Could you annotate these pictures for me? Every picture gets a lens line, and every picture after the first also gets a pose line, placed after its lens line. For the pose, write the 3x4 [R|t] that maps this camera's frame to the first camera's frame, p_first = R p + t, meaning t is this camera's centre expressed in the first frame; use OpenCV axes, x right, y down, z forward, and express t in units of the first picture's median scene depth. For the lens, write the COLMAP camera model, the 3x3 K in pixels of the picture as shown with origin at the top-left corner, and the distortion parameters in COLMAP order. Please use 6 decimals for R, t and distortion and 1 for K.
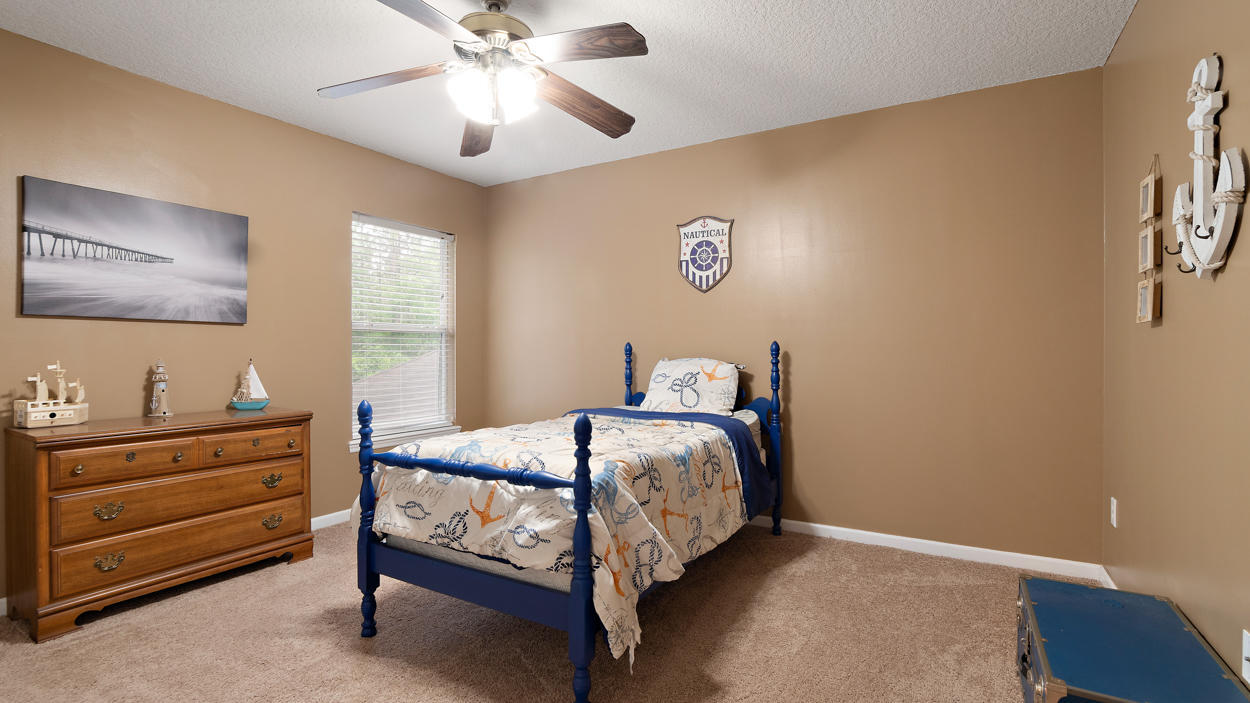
lens RADIAL K [[562.0, 0, 621.7], [0, 562.0, 350.3], [0, 0, 1]] dist [-0.011953, 0.005585]
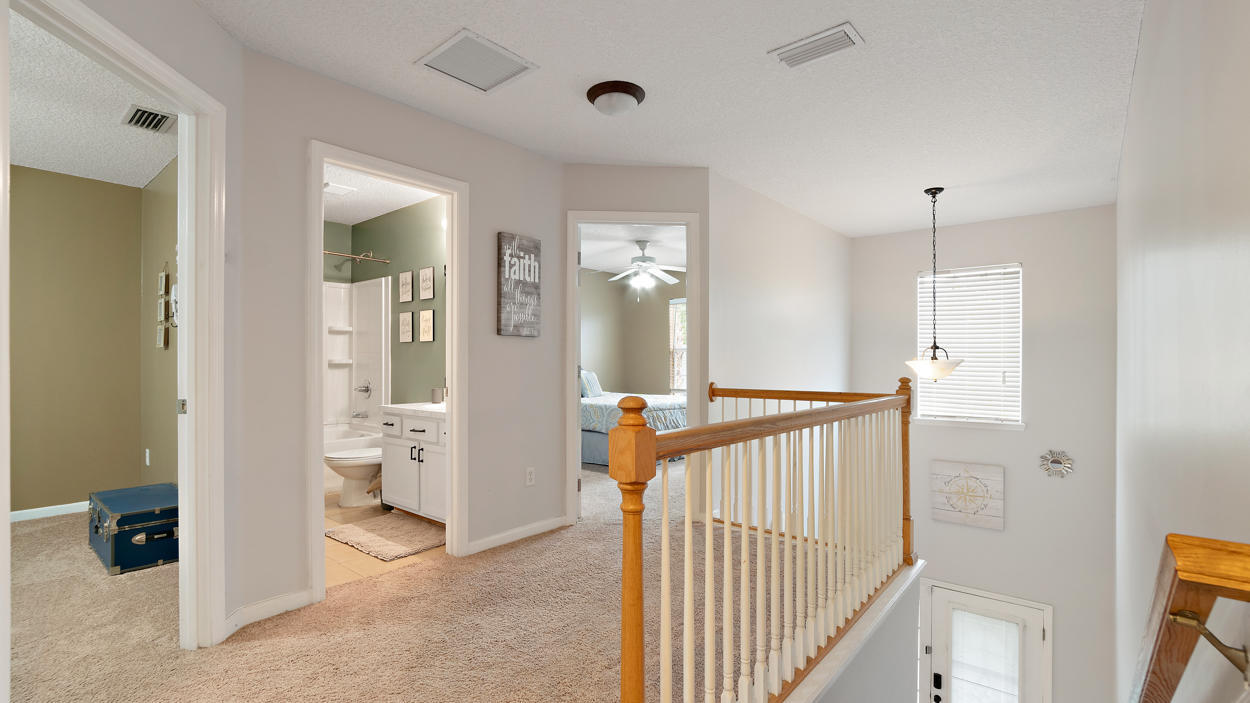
lens RADIAL K [[562.0, 0, 614.5], [0, 562.0, 357.9], [0, 0, 1]] dist [-0.011953, 0.005585]
pose [[0.169880, 0.001504, 0.985464, -0.708397], [0.002412, 0.999995, -0.001942, -0.005837], [-0.985462, 0.002707, 0.169875, -0.883656]]
